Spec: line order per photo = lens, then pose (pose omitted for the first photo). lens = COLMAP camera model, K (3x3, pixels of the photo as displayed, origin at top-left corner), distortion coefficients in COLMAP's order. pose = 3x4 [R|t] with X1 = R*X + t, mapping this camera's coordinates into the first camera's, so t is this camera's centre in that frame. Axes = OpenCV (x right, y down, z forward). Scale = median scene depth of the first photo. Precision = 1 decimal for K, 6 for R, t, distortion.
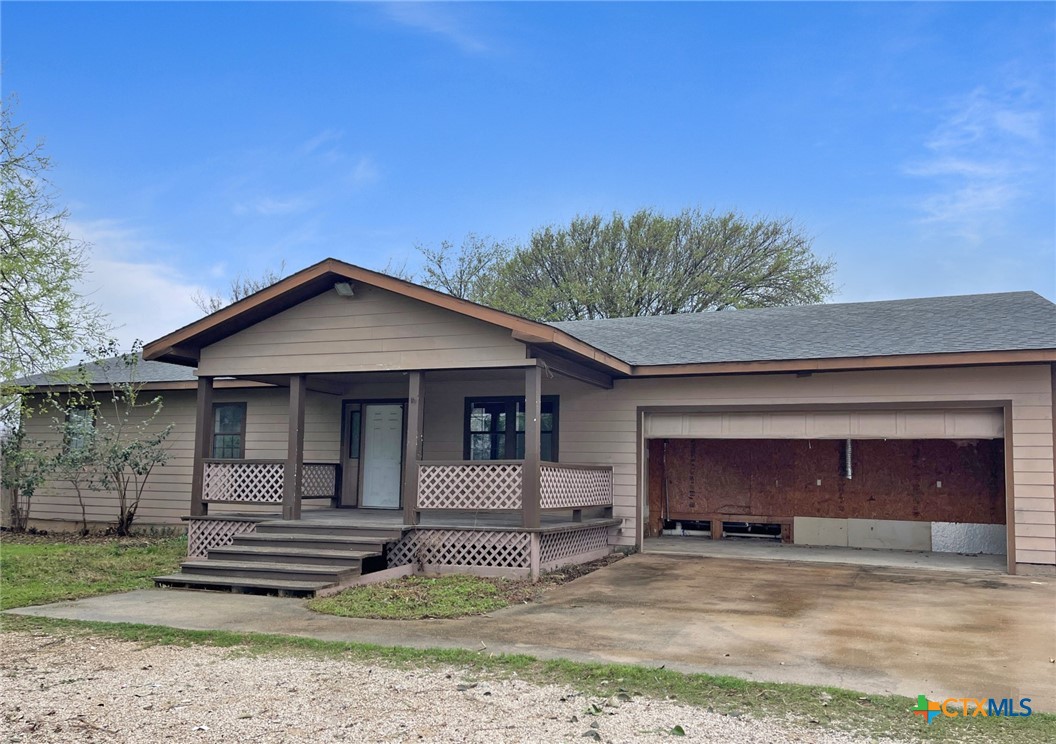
lens RADIAL K [[869.6, 0, 528.0], [0, 869.6, 372.0], [0, 0, 1]] dist [-0.001103, -0.000227]
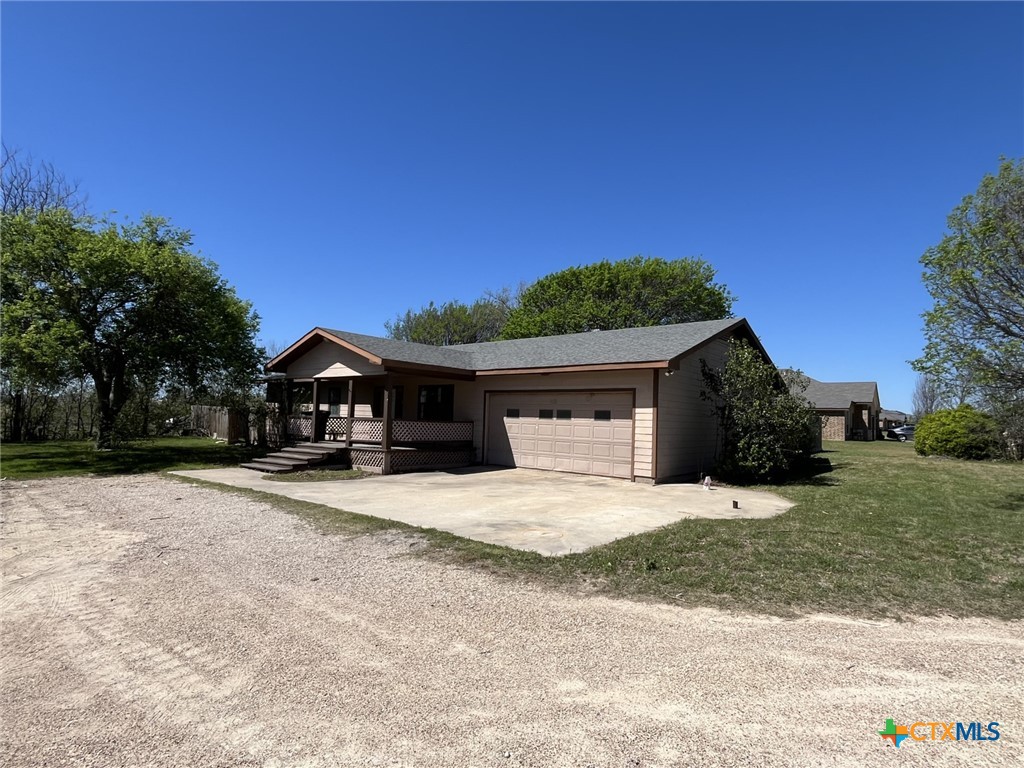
lens RADIAL K [[584.6, 0, 512.0], [0, 584.6, 384.0], [0, 0, 1]] dist [-0.001827, -0.000702]
pose [[0.954516, -0.019698, -0.297510, 0.594390], [0.034969, 0.998325, 0.046093, -0.032261], [0.296103, -0.054400, 0.953605, -0.251541]]
